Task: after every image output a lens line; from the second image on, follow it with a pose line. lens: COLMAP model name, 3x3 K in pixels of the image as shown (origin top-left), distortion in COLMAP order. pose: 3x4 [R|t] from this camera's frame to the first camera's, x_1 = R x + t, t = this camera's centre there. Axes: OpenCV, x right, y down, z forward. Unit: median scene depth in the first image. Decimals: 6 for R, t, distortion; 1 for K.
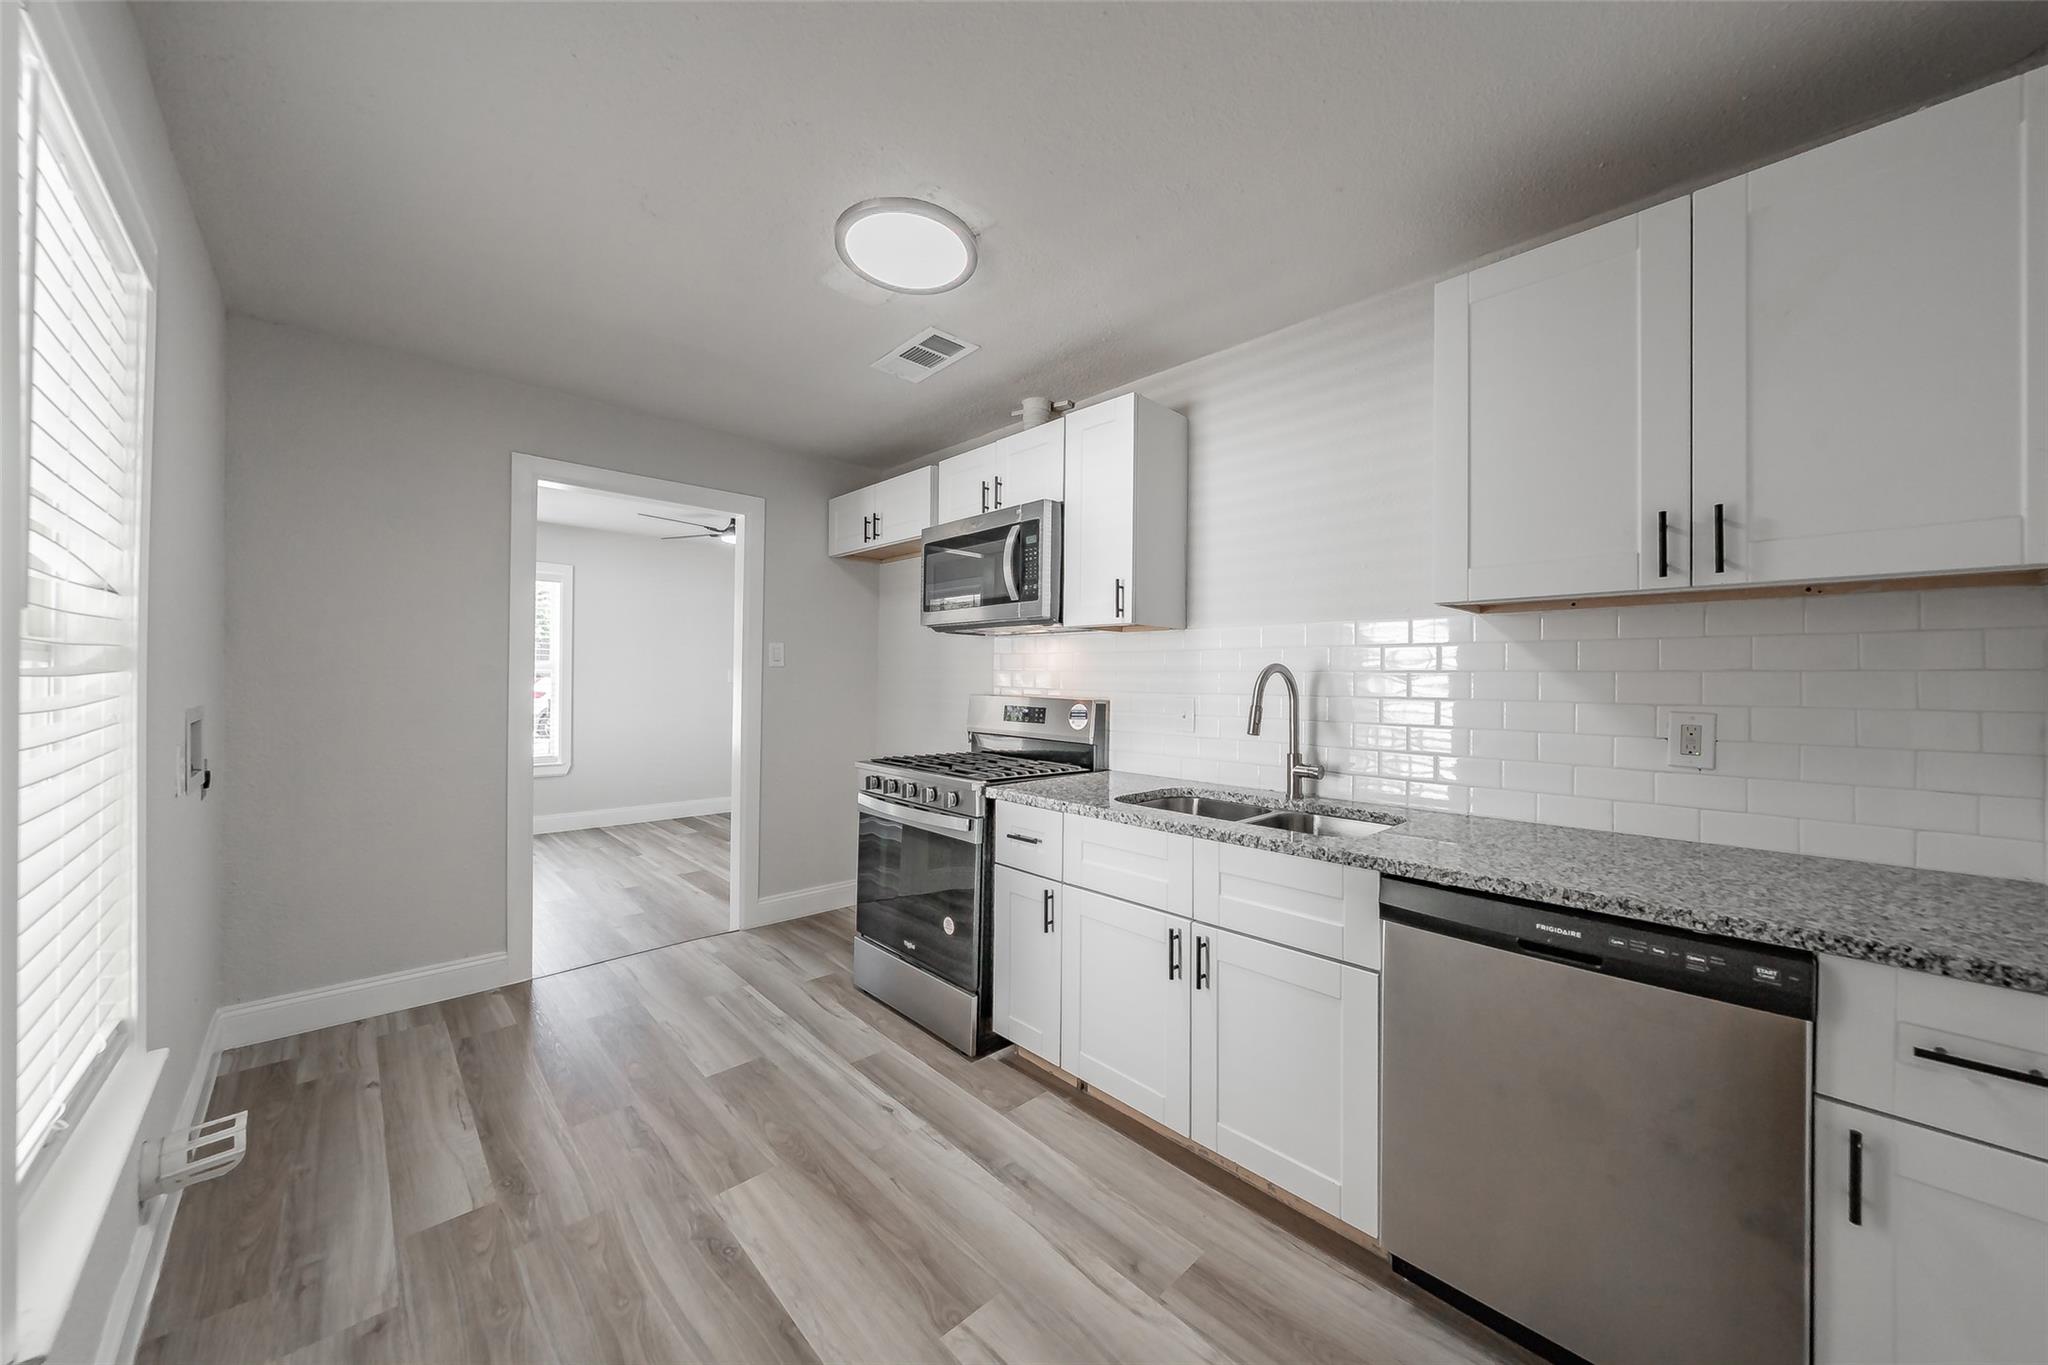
lens RADIAL K [[728.4, 0, 1040.7], [0, 728.4, 674.4], [0, 0, 1]] dist [-0.001309, -0.000285]
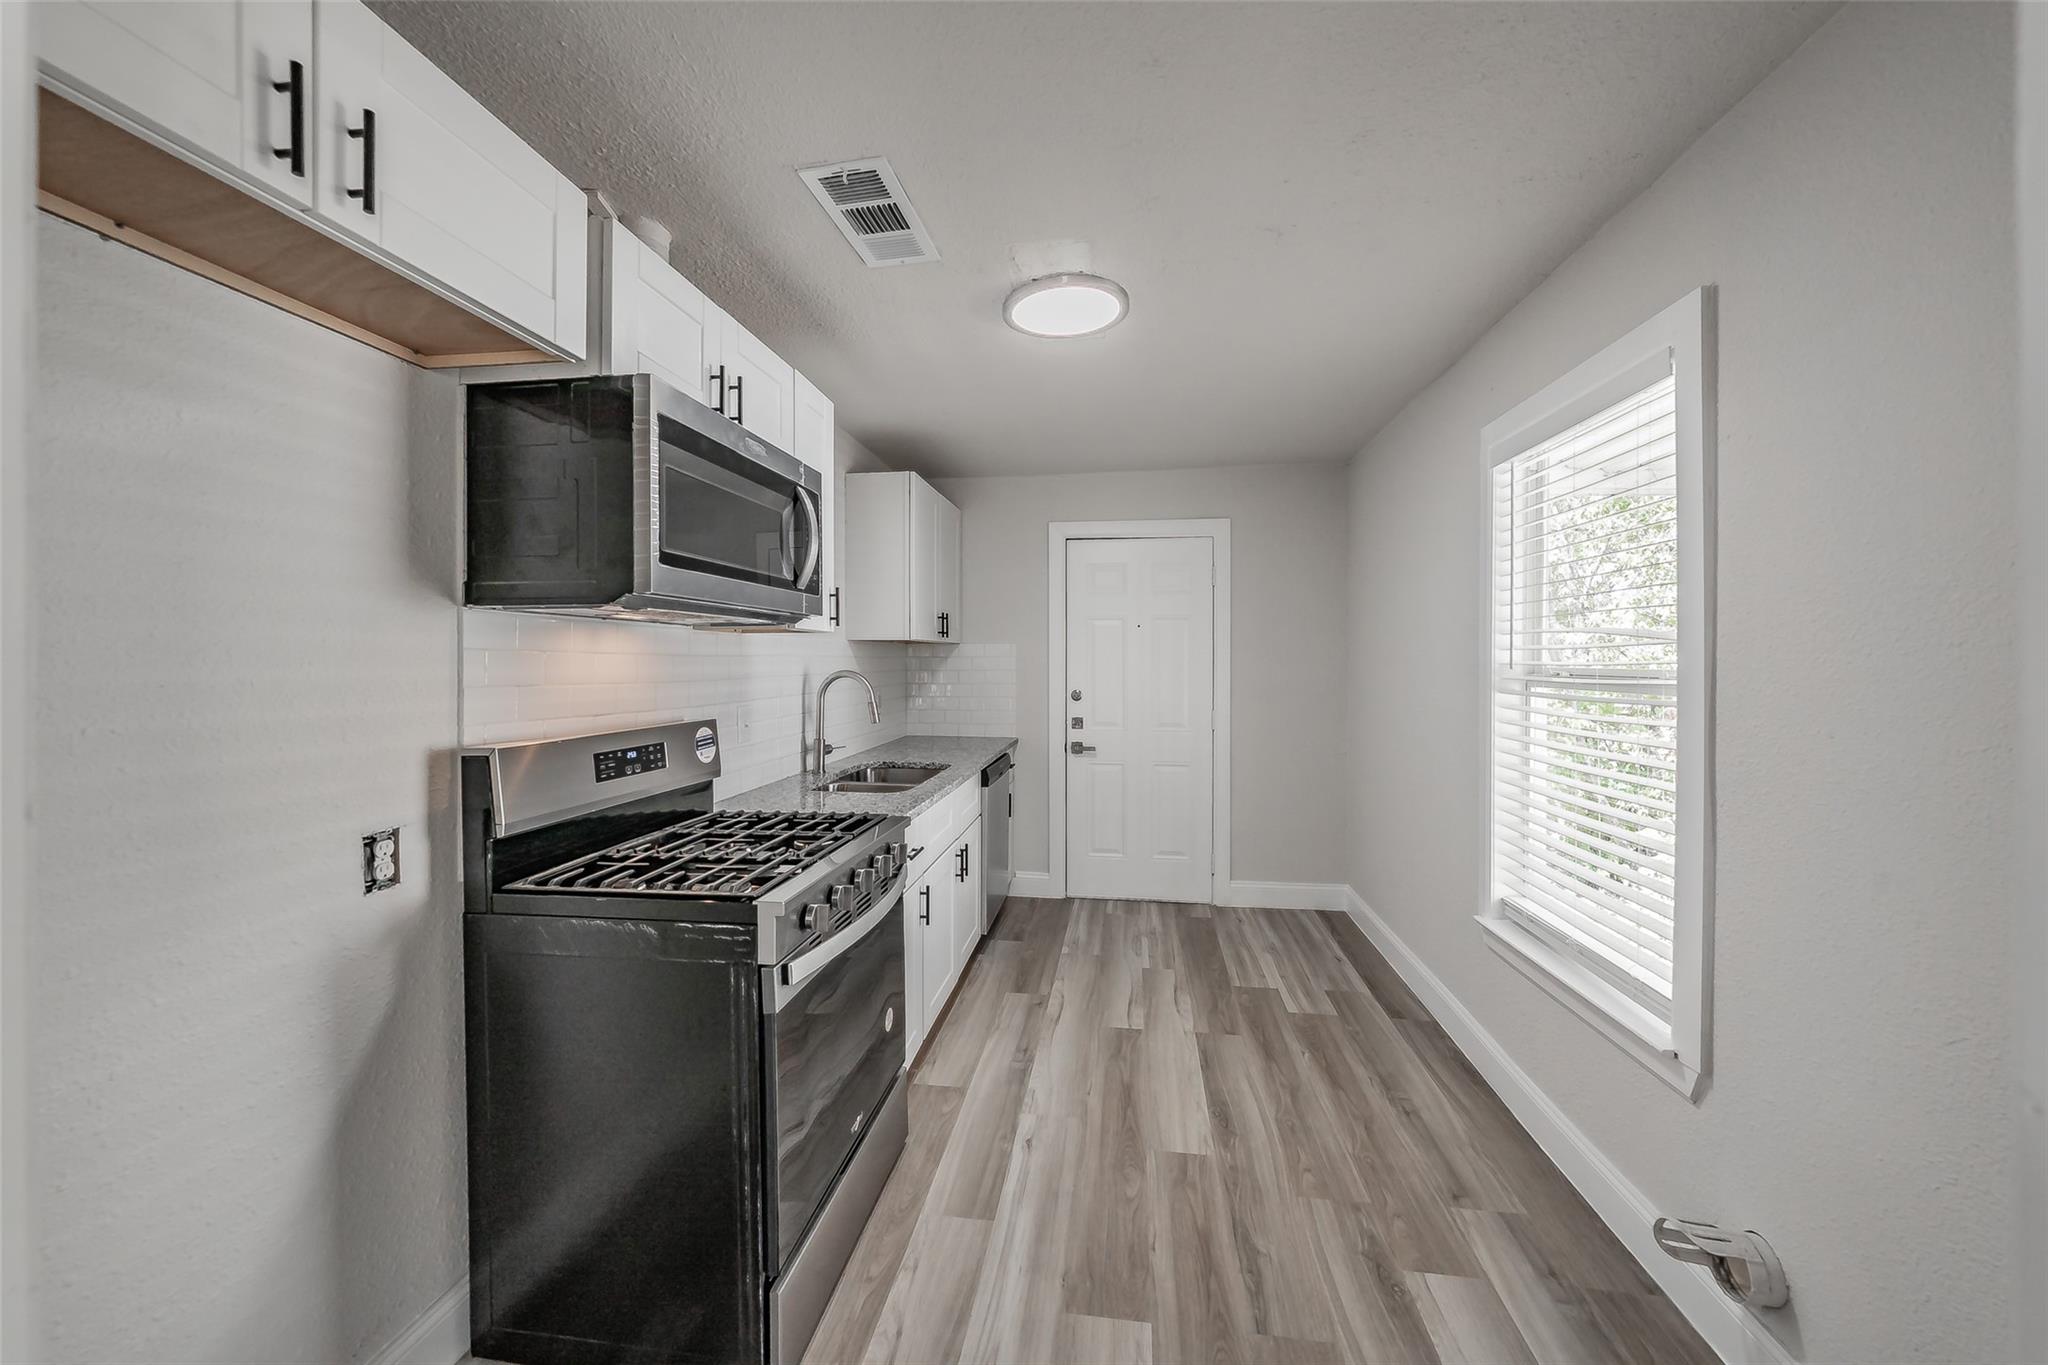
lens RADIAL K [[728.4, 0, 1040.7], [0, 728.4, 674.4], [0, 0, 1]] dist [-0.001309, -0.000285]
pose [[-0.622136, -0.024351, 0.782530, -0.925719], [-0.010483, 0.999686, 0.022774, -0.040858], [-0.782839, 0.005966, -0.622196, 1.532582]]
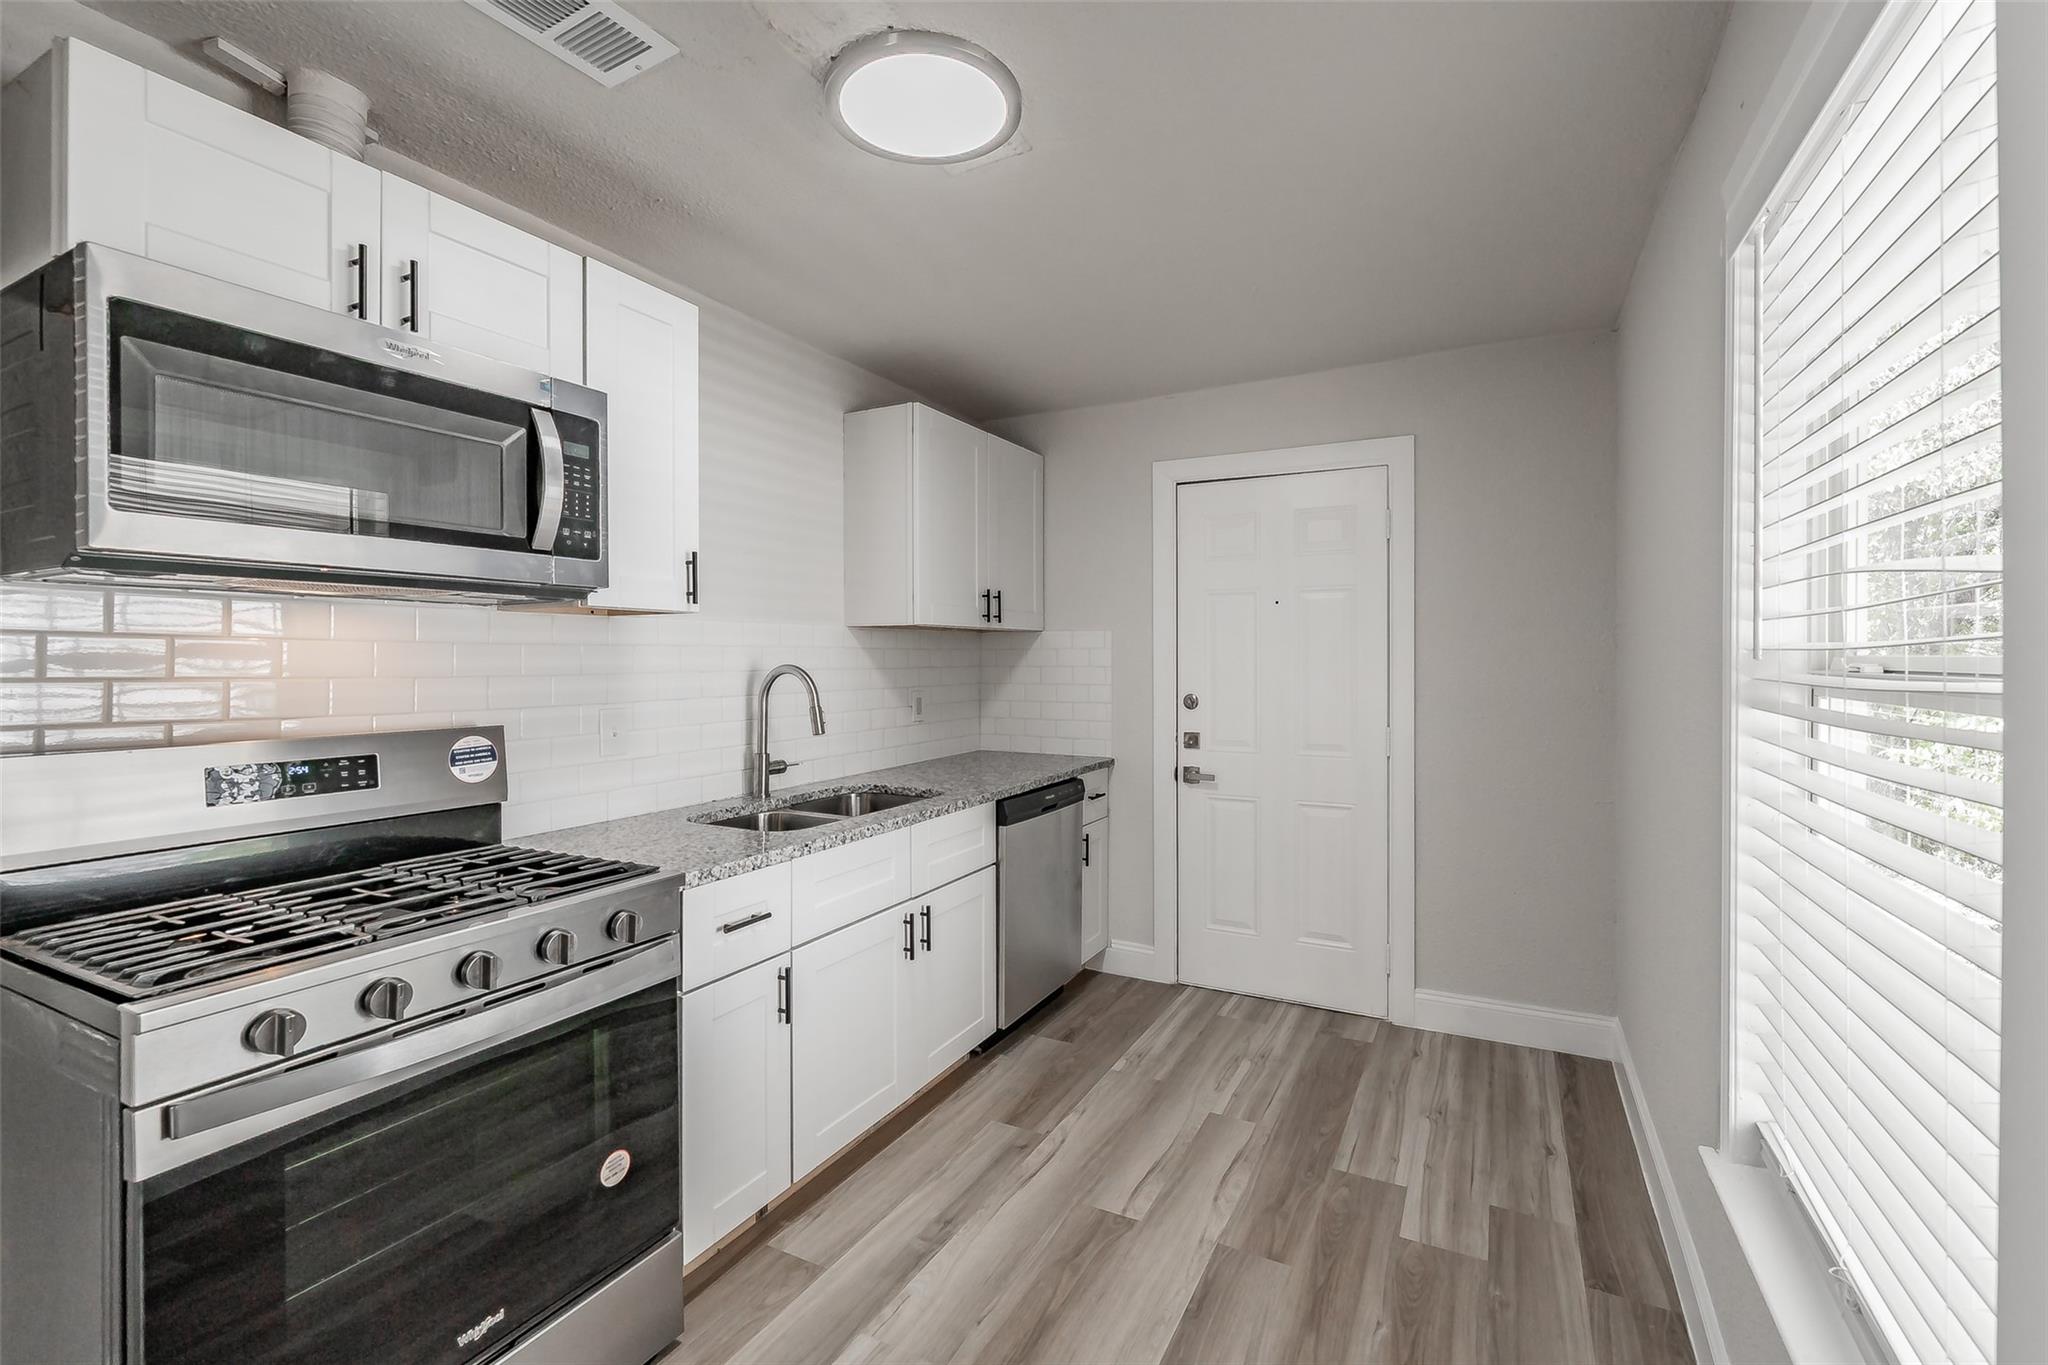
lens RADIAL K [[858.7, 0, 1079.5], [0, 858.7, 669.1], [0, 0, 1]] dist [-0.002963, 0.000202]
pose [[-0.343669, -0.020611, 0.938865, -0.927012], [-0.006690, 0.999787, 0.019500, -0.033990], [-0.939067, 0.000420, -0.343734, 1.019828]]
